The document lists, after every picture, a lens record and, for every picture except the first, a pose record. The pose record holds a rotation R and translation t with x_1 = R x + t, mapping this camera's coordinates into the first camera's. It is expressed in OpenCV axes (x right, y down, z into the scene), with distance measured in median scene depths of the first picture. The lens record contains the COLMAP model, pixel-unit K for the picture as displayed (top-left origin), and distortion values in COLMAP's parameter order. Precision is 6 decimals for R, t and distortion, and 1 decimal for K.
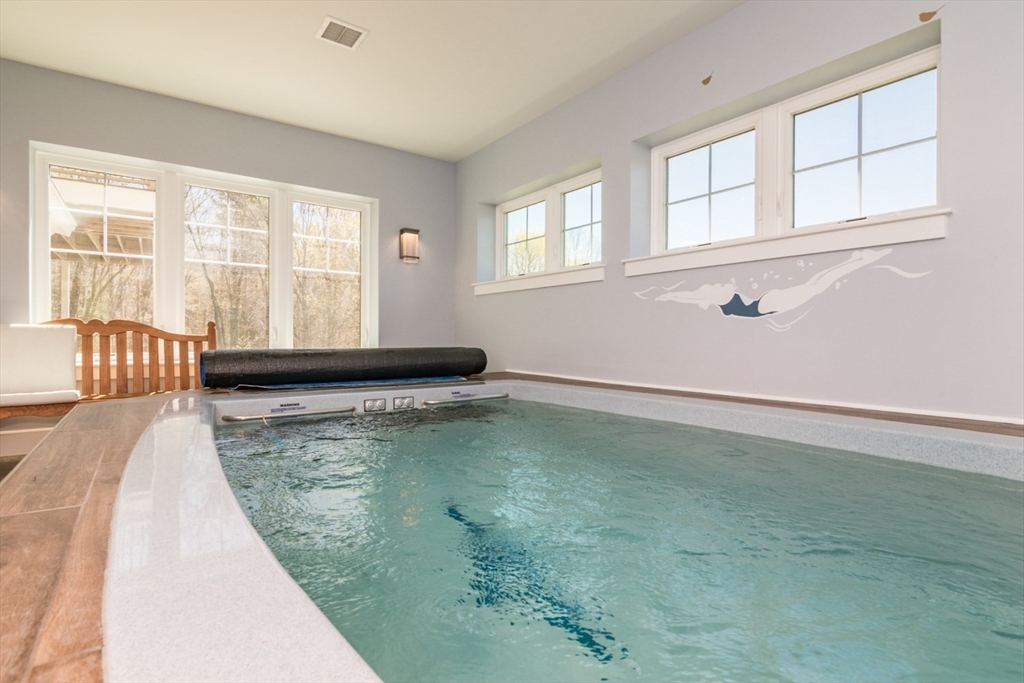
lens RADIAL K [[499.9, 0, 511.2], [0, 499.9, 341.5], [0, 0, 1]] dist [-0.012201, -0.002191]
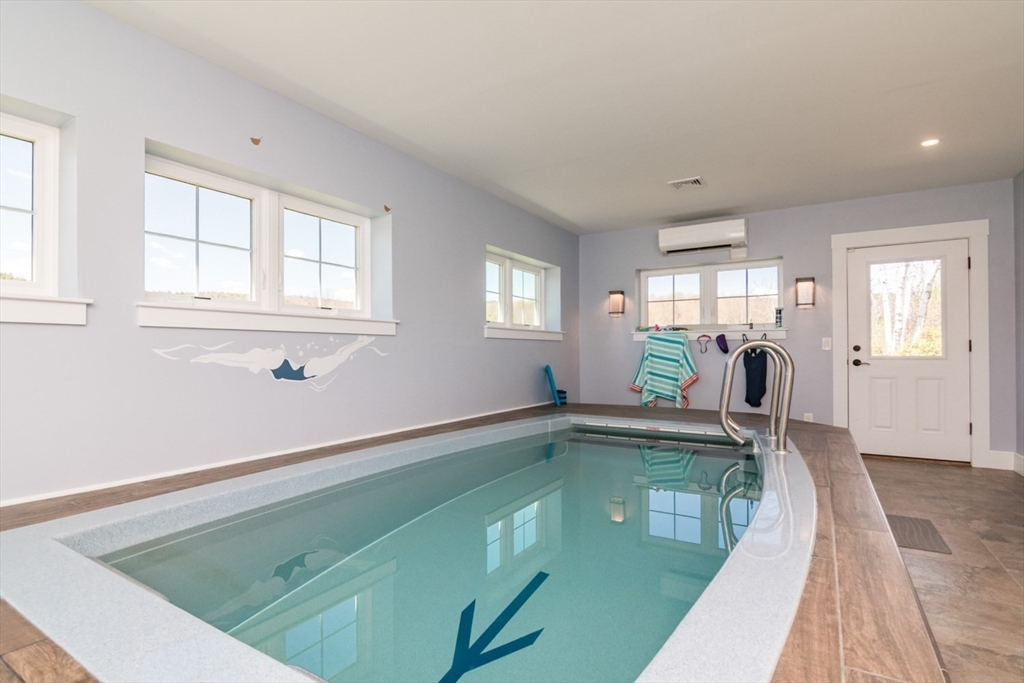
lens RADIAL K [[499.9, 0, 512.9], [0, 499.9, 347.8], [0, 0, 1]] dist [-0.012201, -0.002191]
pose [[-0.352151, 0.009373, 0.935896, -0.756297], [0.011003, 0.999922, -0.005875, -0.110946], [-0.935879, 0.008229, -0.352227, 0.933765]]
